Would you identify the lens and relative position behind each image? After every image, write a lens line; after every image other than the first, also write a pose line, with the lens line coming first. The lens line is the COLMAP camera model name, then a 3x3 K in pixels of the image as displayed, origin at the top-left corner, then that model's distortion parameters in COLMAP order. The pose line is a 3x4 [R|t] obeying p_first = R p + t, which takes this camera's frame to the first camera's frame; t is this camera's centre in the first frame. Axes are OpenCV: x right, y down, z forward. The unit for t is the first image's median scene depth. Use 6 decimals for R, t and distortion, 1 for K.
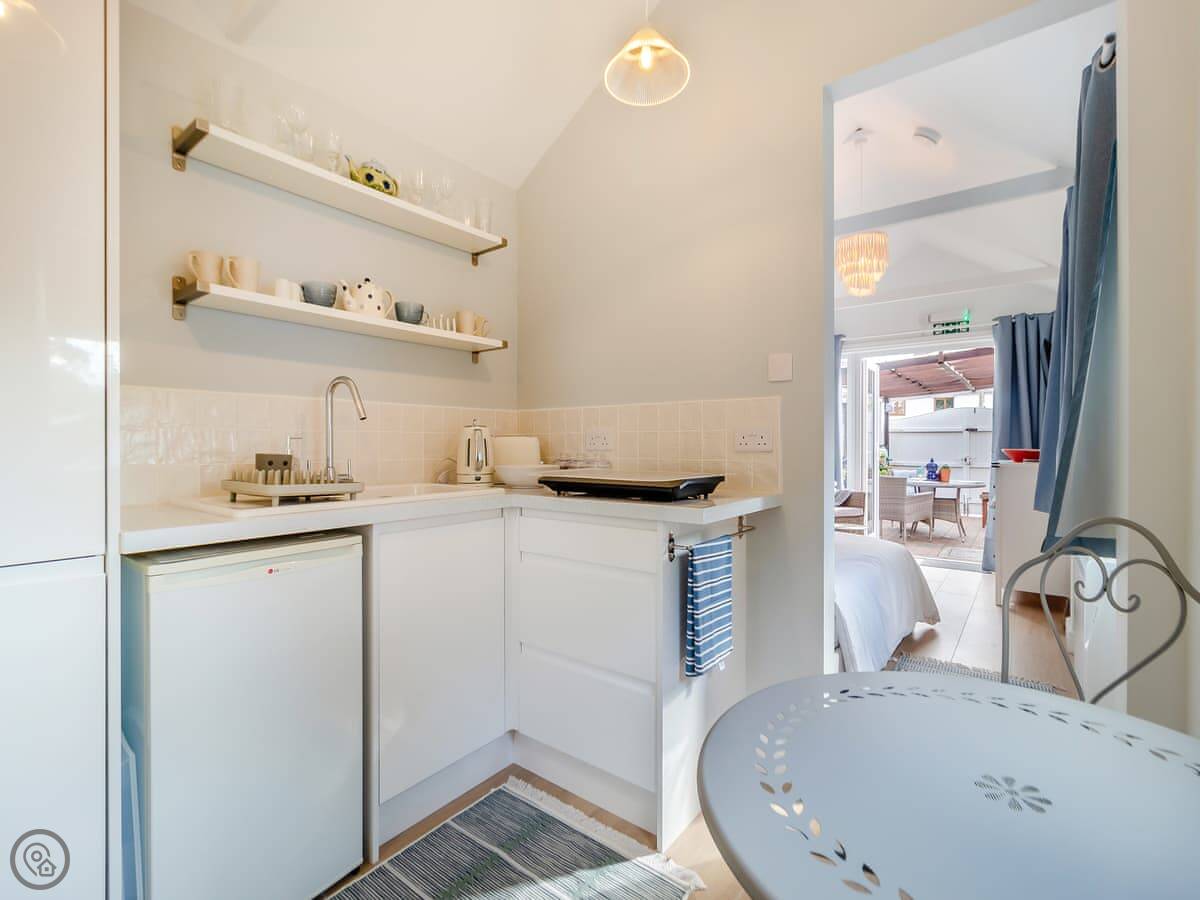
lens RADIAL K [[550.2, 0, 606.0], [0, 550.2, 447.0], [0, 0, 1]] dist [-0.005501, 0.001408]
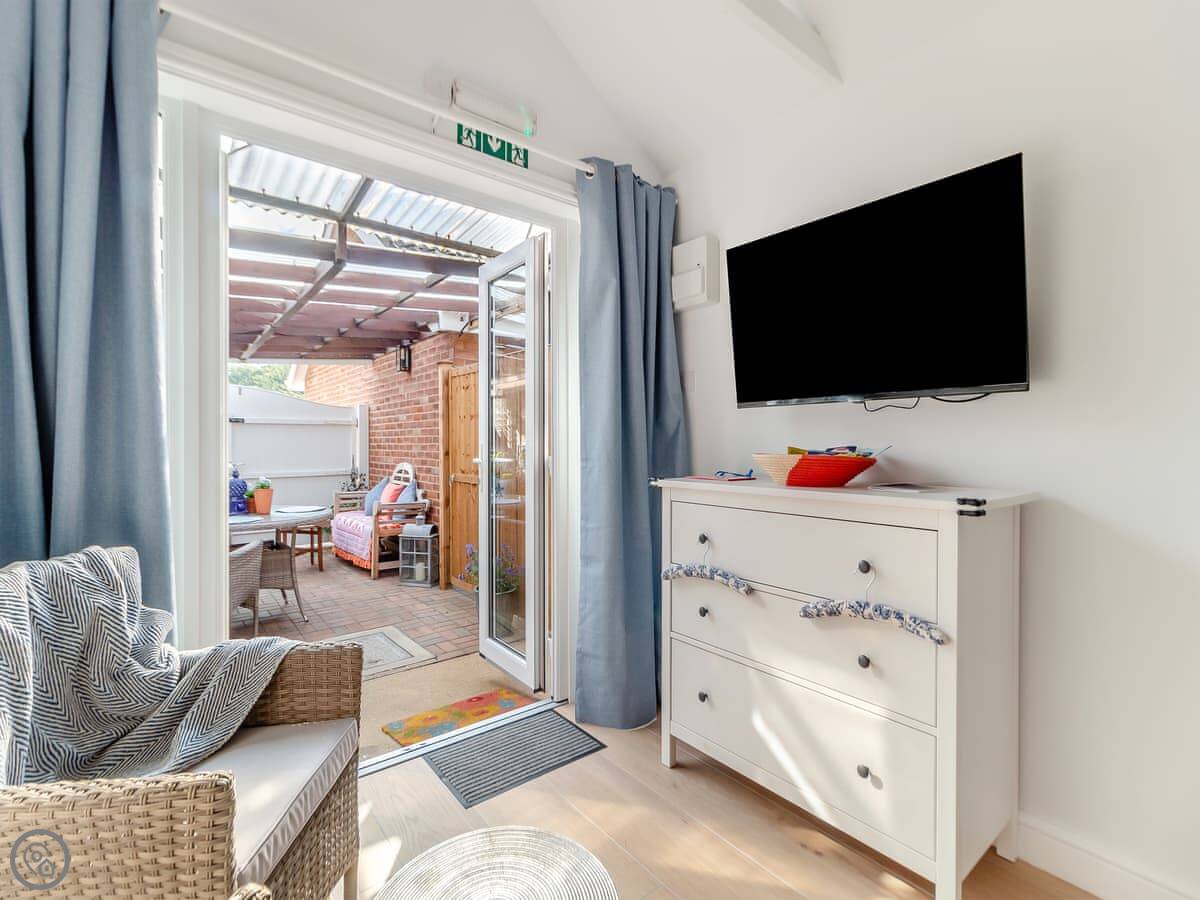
lens RADIAL K [[550.2, 0, 603.5], [0, 550.2, 448.4], [0, 0, 1]] dist [-0.005501, 0.001408]
pose [[0.226505, -0.008241, 0.973975, 0.648331], [0.004544, 0.999962, 0.007404, -0.007925], [-0.973999, 0.002749, 0.226533, 2.074128]]
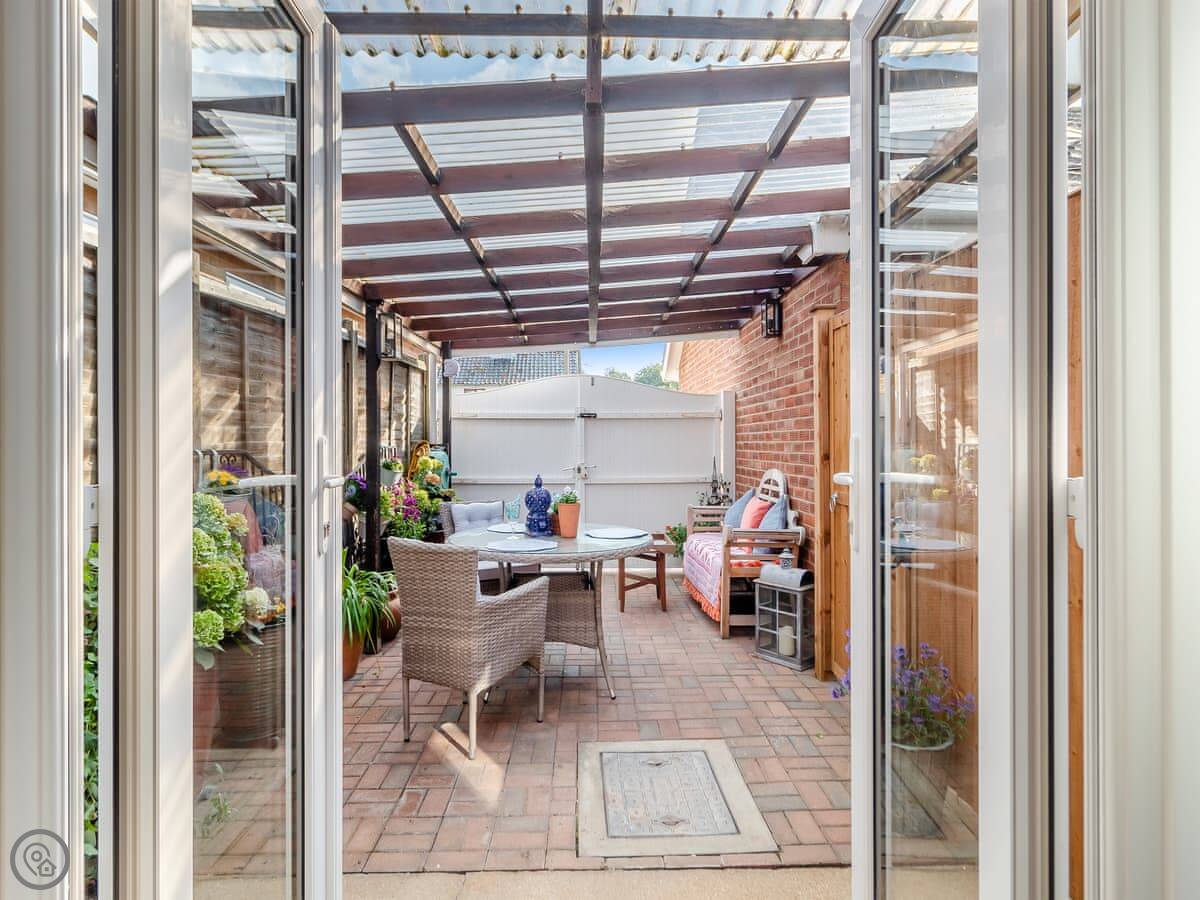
lens RADIAL K [[642.7, 0, 608.6], [0, 642.7, 446.0], [0, 0, 1]] dist [-0.005693, -0.000073]
pose [[0.772580, -0.005026, 0.634898, 1.298438], [0.006560, 0.999978, -0.000067, -0.004103], [-0.634884, 0.004217, 0.772596, 2.332416]]
